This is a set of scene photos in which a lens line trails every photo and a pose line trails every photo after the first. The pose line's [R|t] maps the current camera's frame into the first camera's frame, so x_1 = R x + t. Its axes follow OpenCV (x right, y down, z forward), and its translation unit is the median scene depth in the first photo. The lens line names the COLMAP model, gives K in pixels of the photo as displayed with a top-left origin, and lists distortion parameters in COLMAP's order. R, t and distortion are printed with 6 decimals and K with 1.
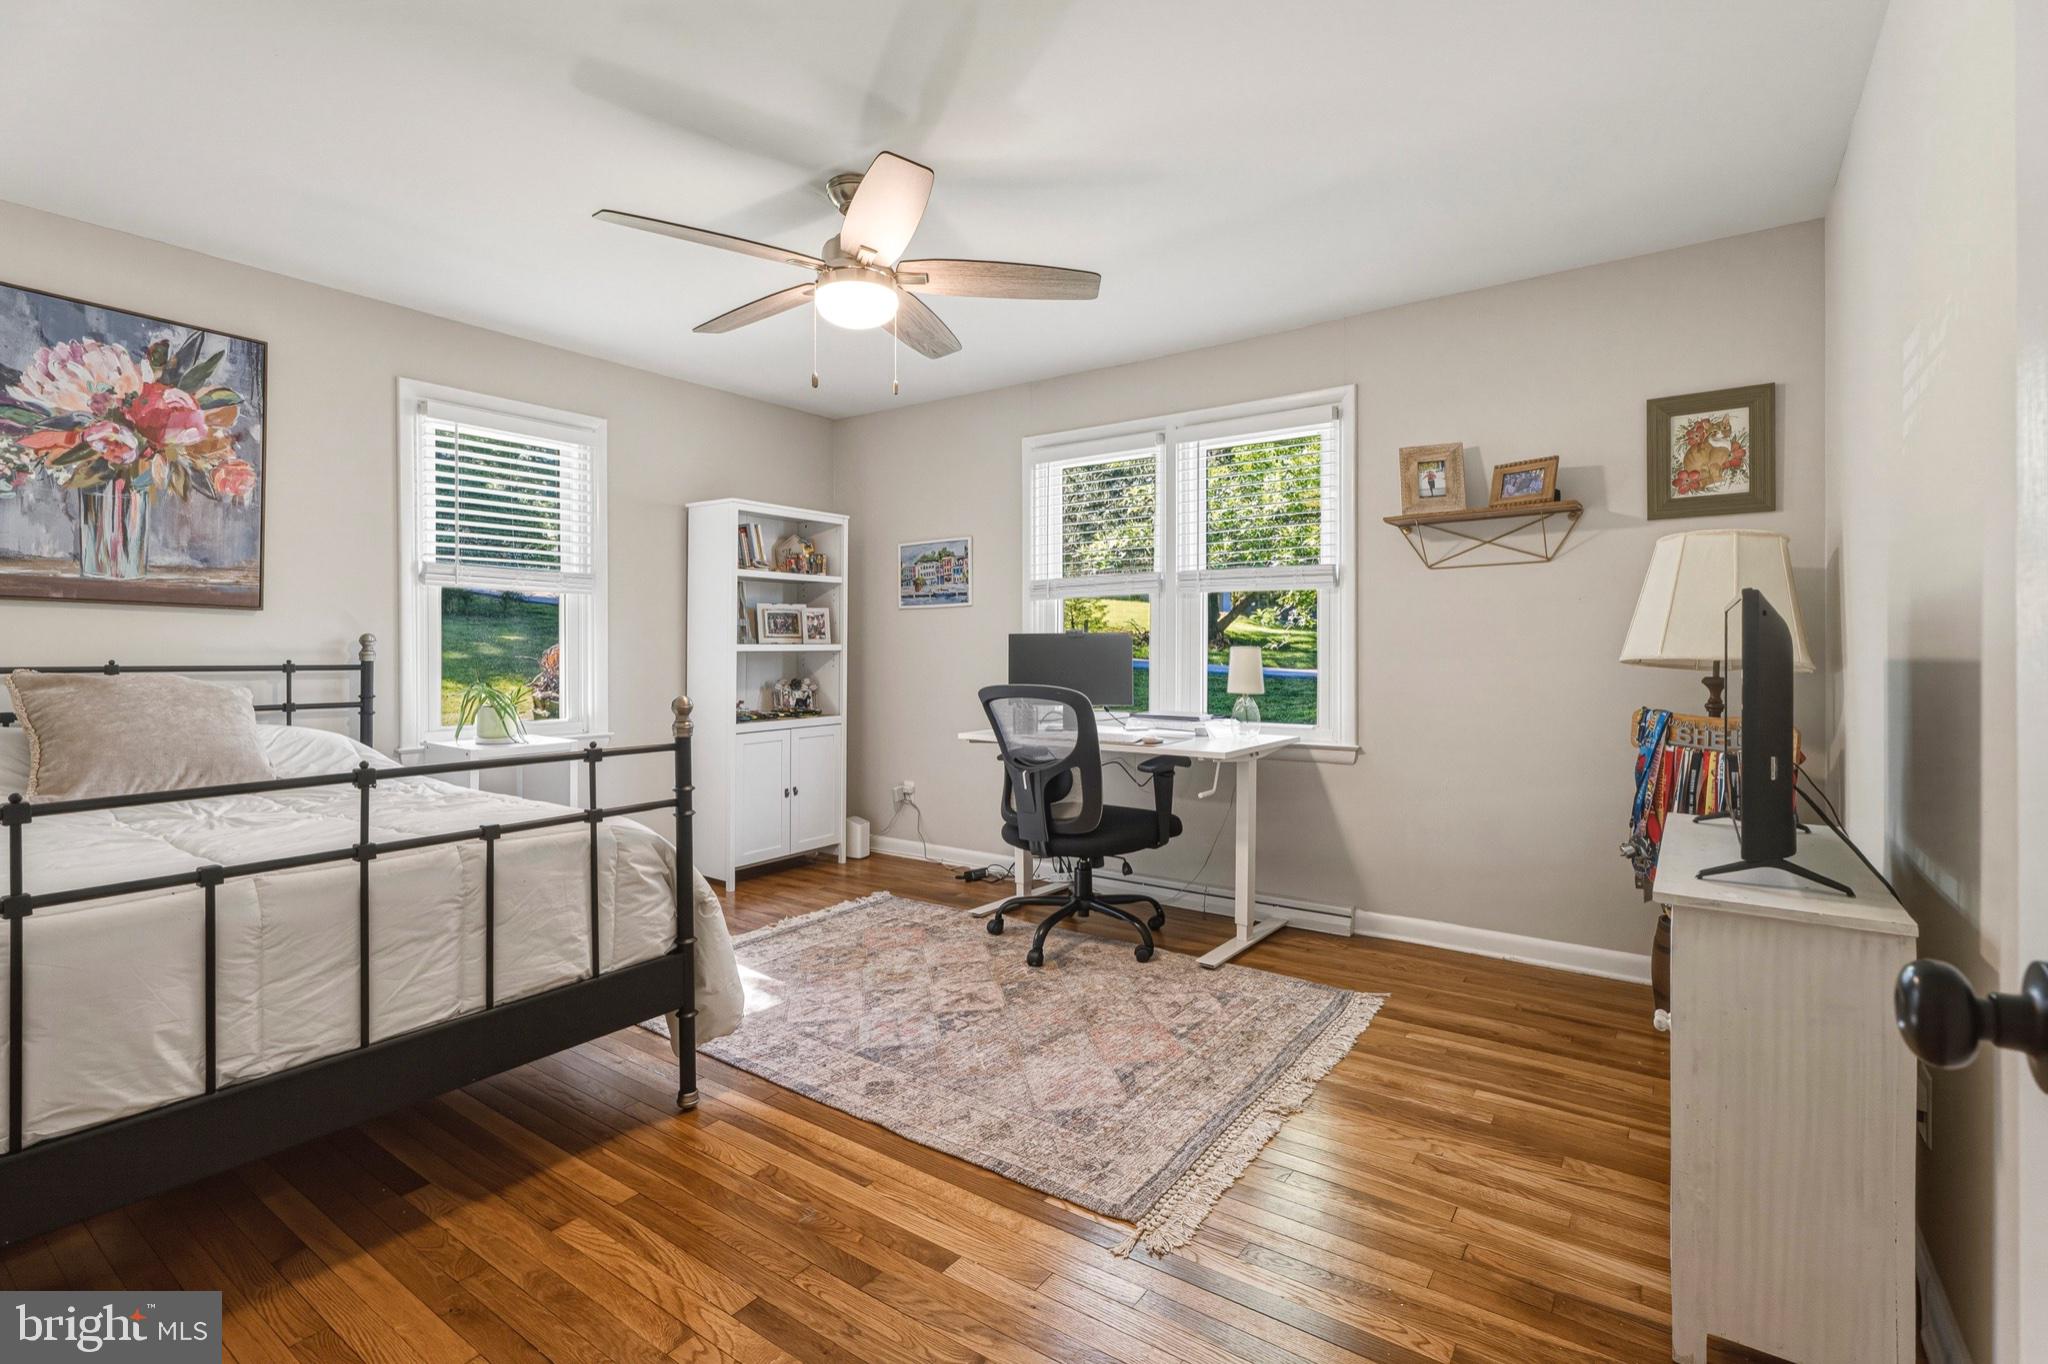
lens RADIAL K [[945.7, 0, 1016.5], [0, 945.7, 663.5], [0, 0, 1]] dist [0.003022, 0.000273]
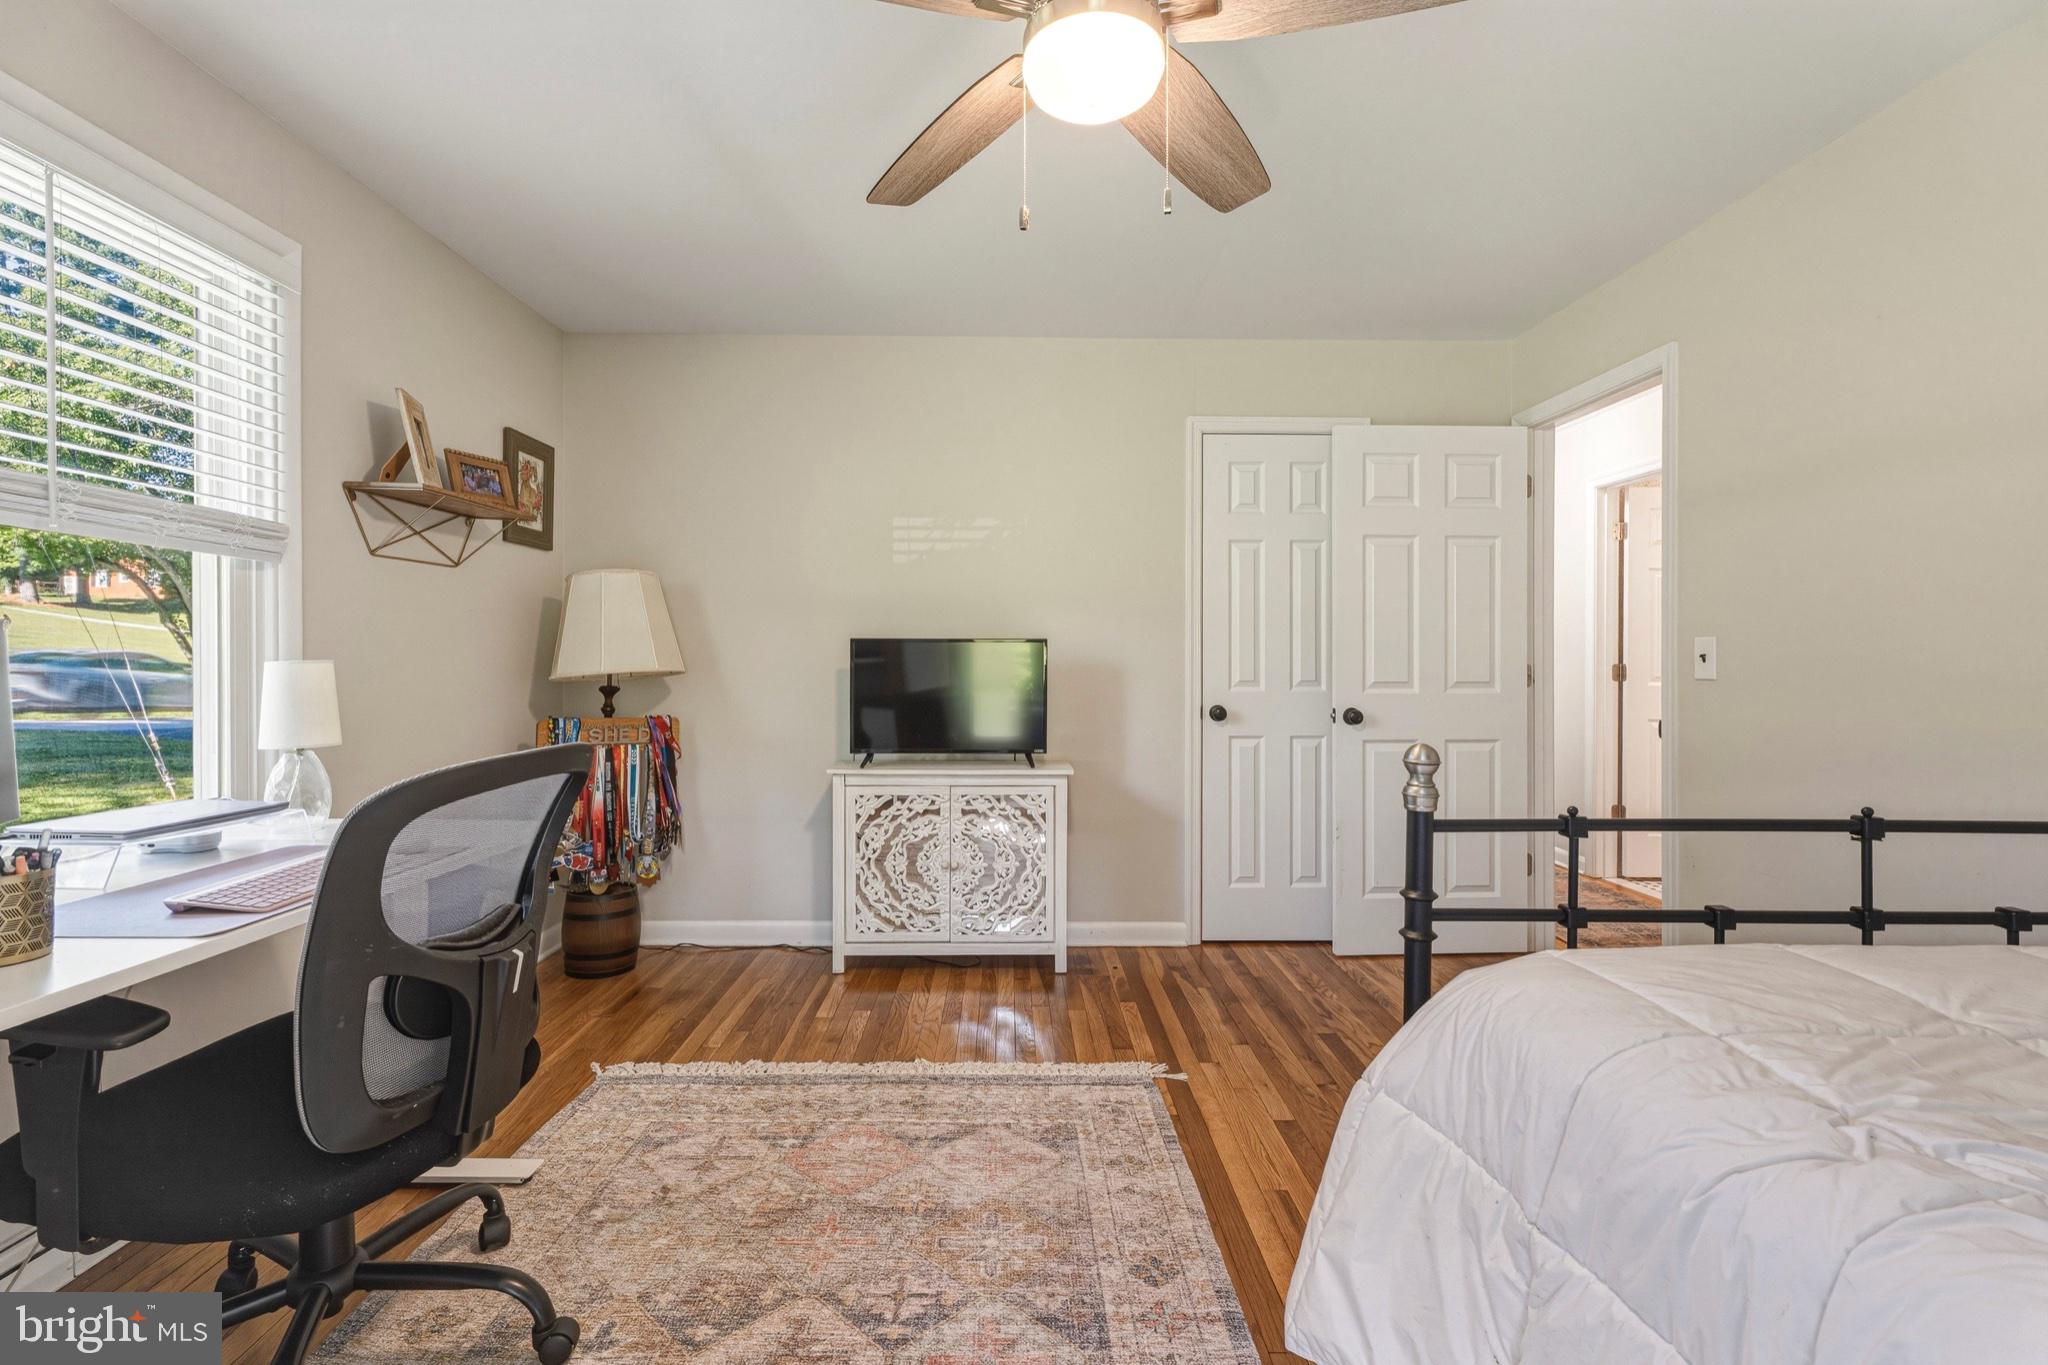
lens RADIAL K [[945.7, 0, 1012.6], [0, 945.7, 670.6], [0, 0, 1]] dist [0.003022, 0.000273]
pose [[-0.593912, -0.005010, 0.804514, -0.581549], [0.013140, 0.999787, 0.015925, -0.019027], [-0.804423, 0.020029, -0.593720, 1.330706]]
